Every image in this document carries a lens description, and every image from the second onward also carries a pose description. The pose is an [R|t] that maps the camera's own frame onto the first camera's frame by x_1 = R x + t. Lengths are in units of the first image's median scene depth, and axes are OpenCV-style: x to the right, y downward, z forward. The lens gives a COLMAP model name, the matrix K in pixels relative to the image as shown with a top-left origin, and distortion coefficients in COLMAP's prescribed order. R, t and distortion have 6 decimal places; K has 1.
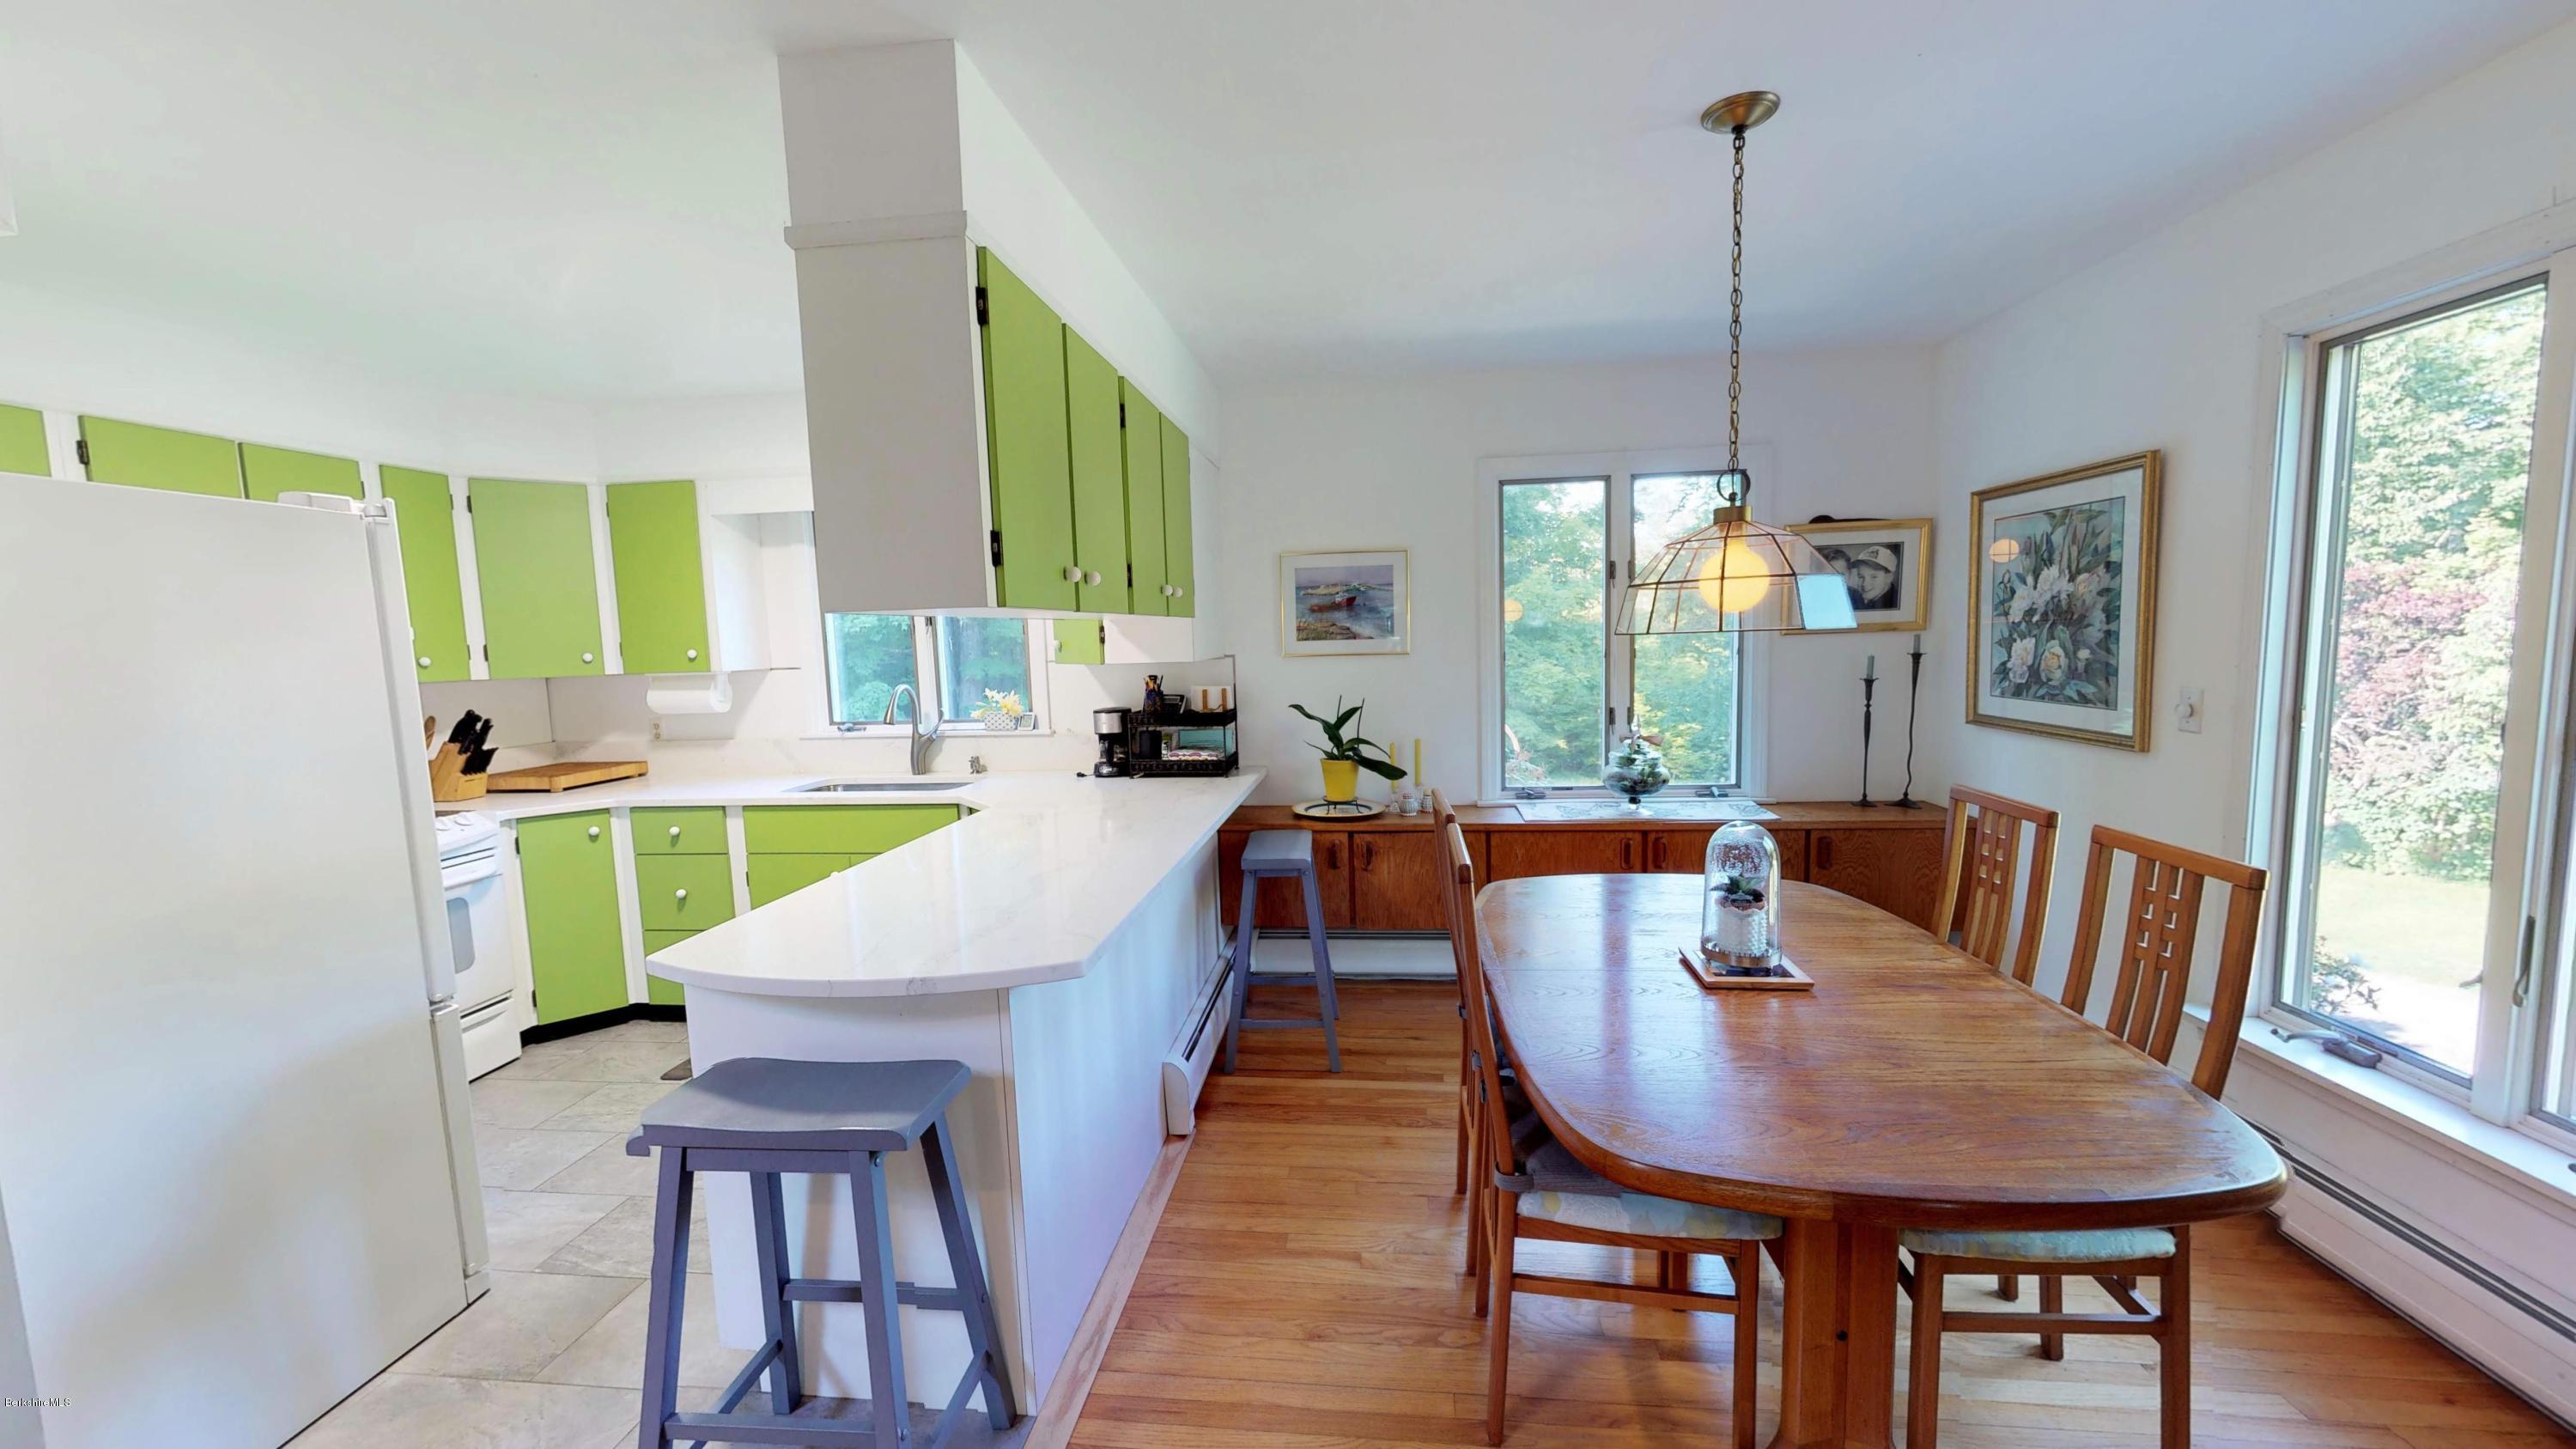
lens RADIAL K [[943.7, 0, 1288.8], [0, 943.7, 727.2], [0, 0, 1]] dist [0.000683, -0.000015]
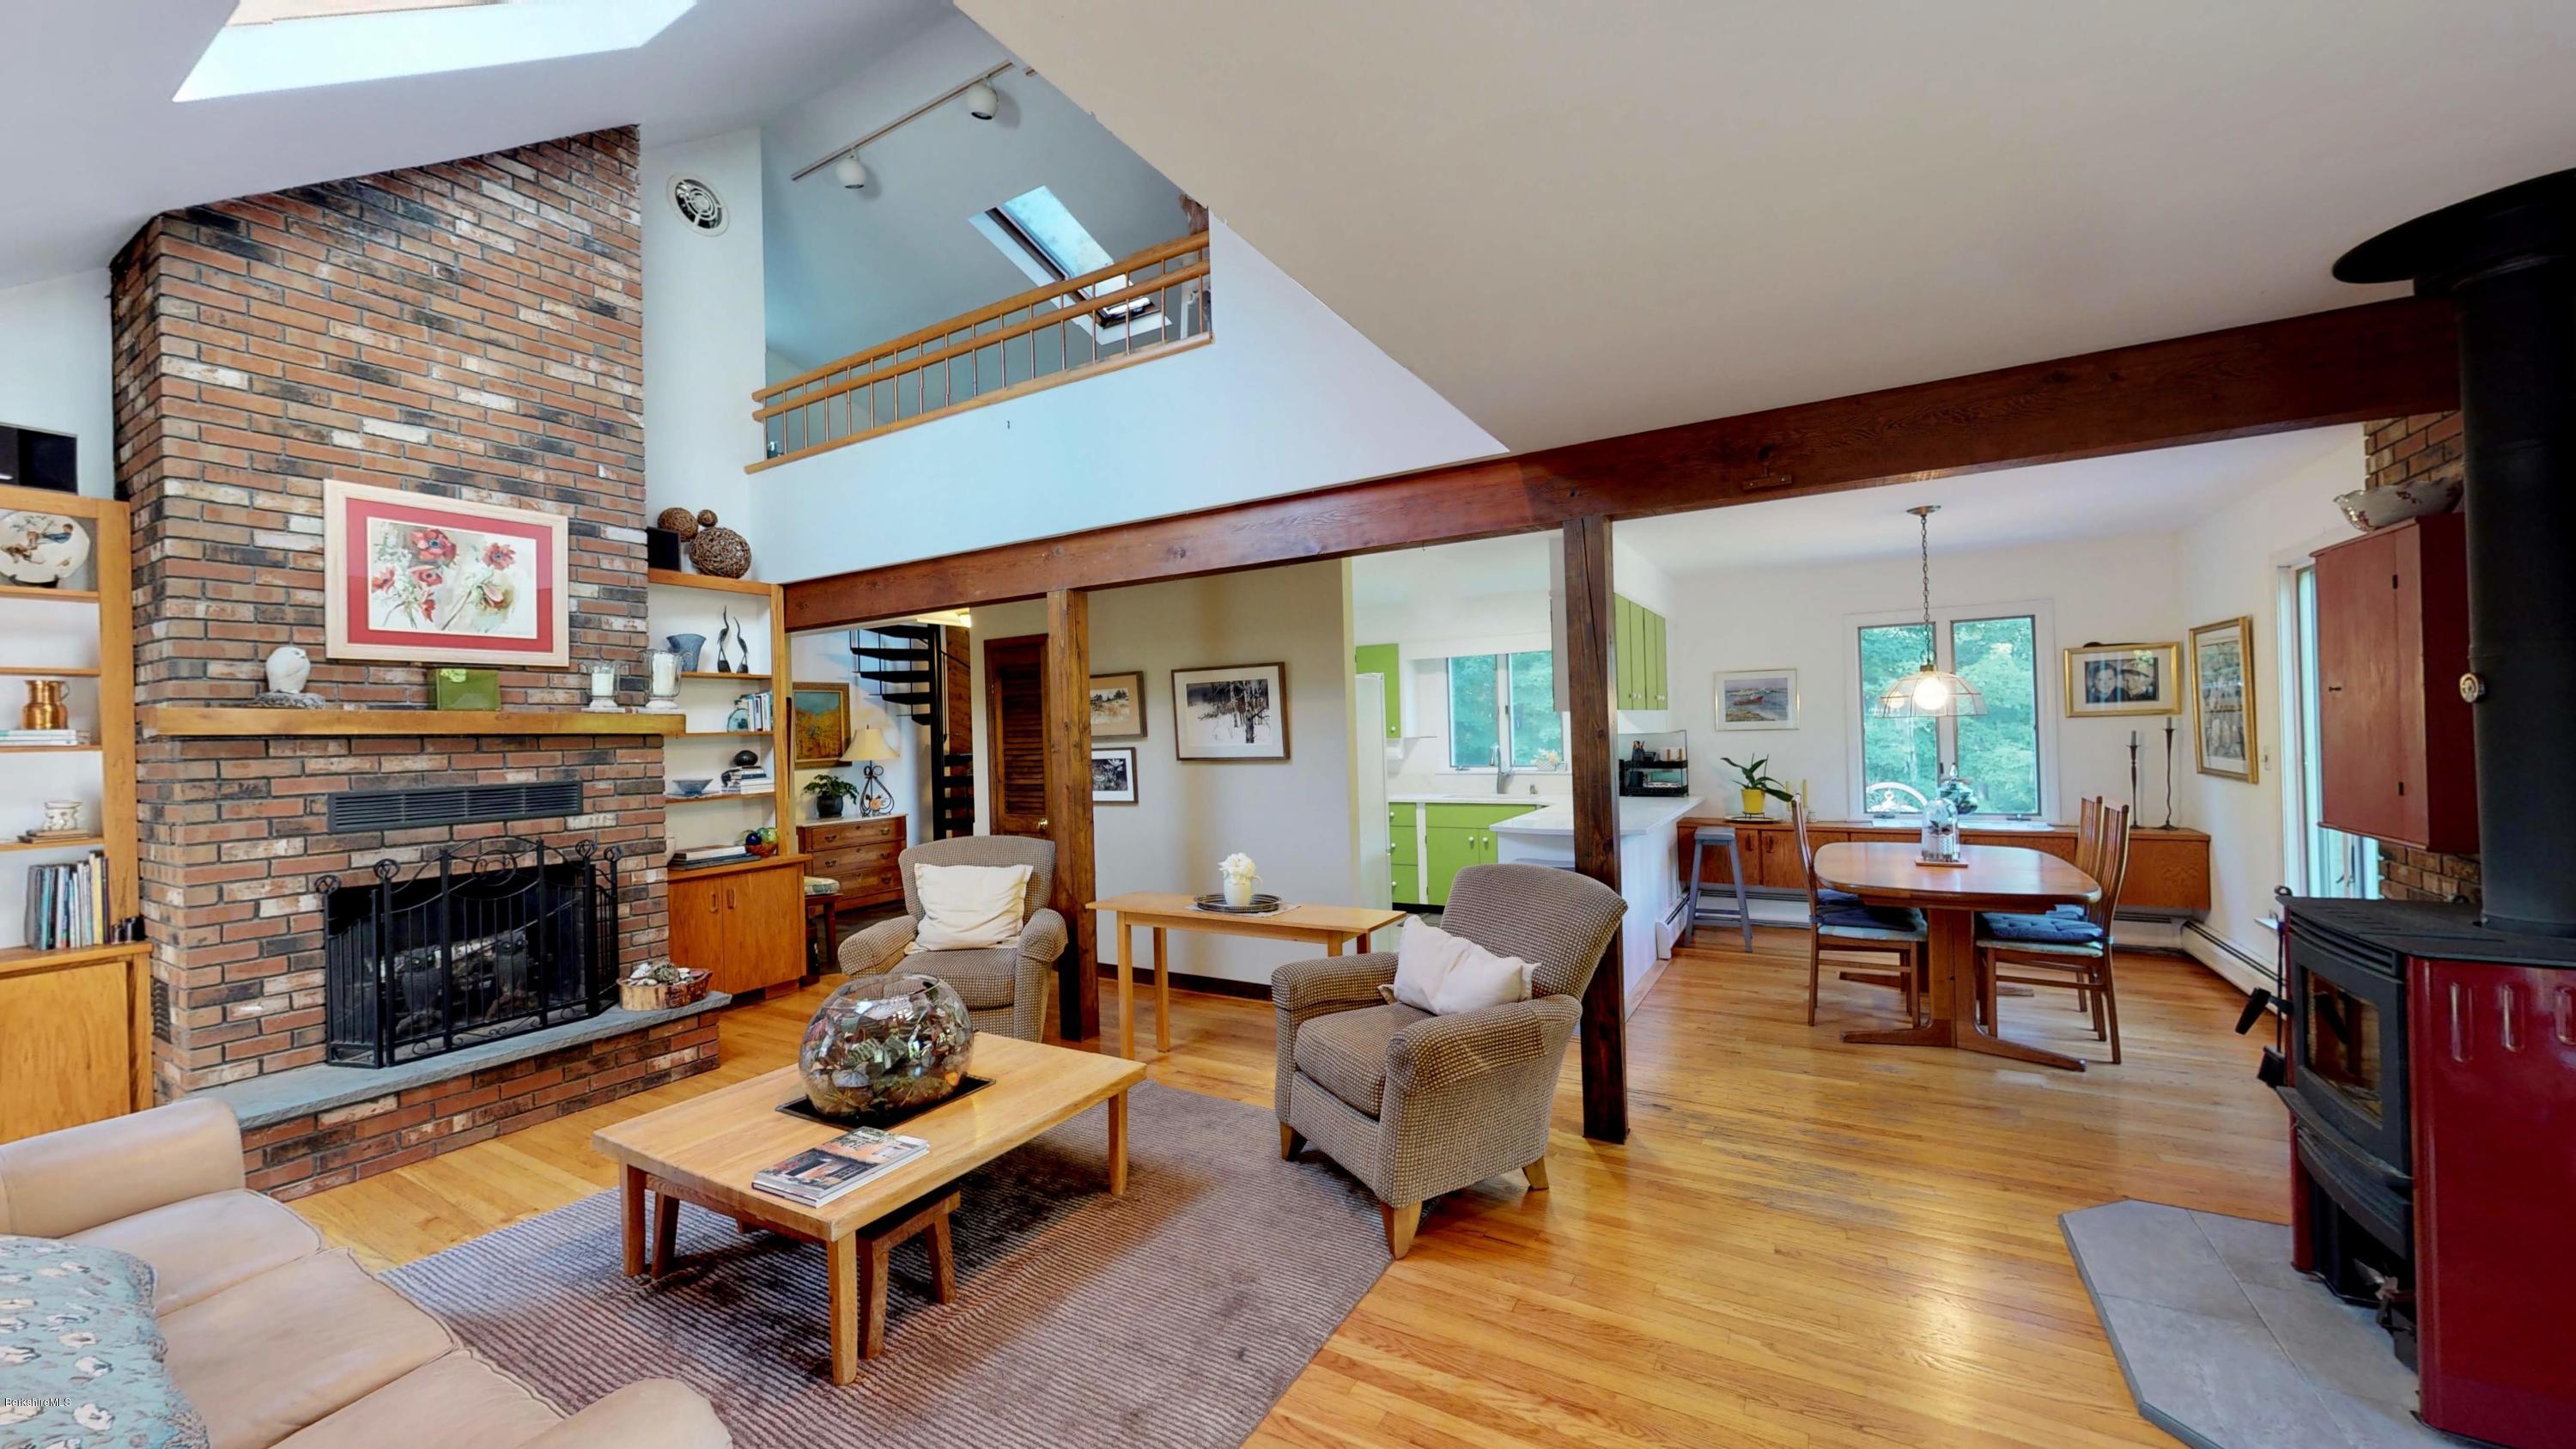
lens RADIAL K [[942.3, 0, 1288.0], [0, 942.3, 724.5], [0, 0, 1]] dist [0.000628, -0.000111]
pose [[0.912809, -0.000178, -0.408386, -0.018869], [-0.036908, 0.995872, -0.082930, 0.090411], [0.406715, 0.090772, 0.909034, -0.936089]]
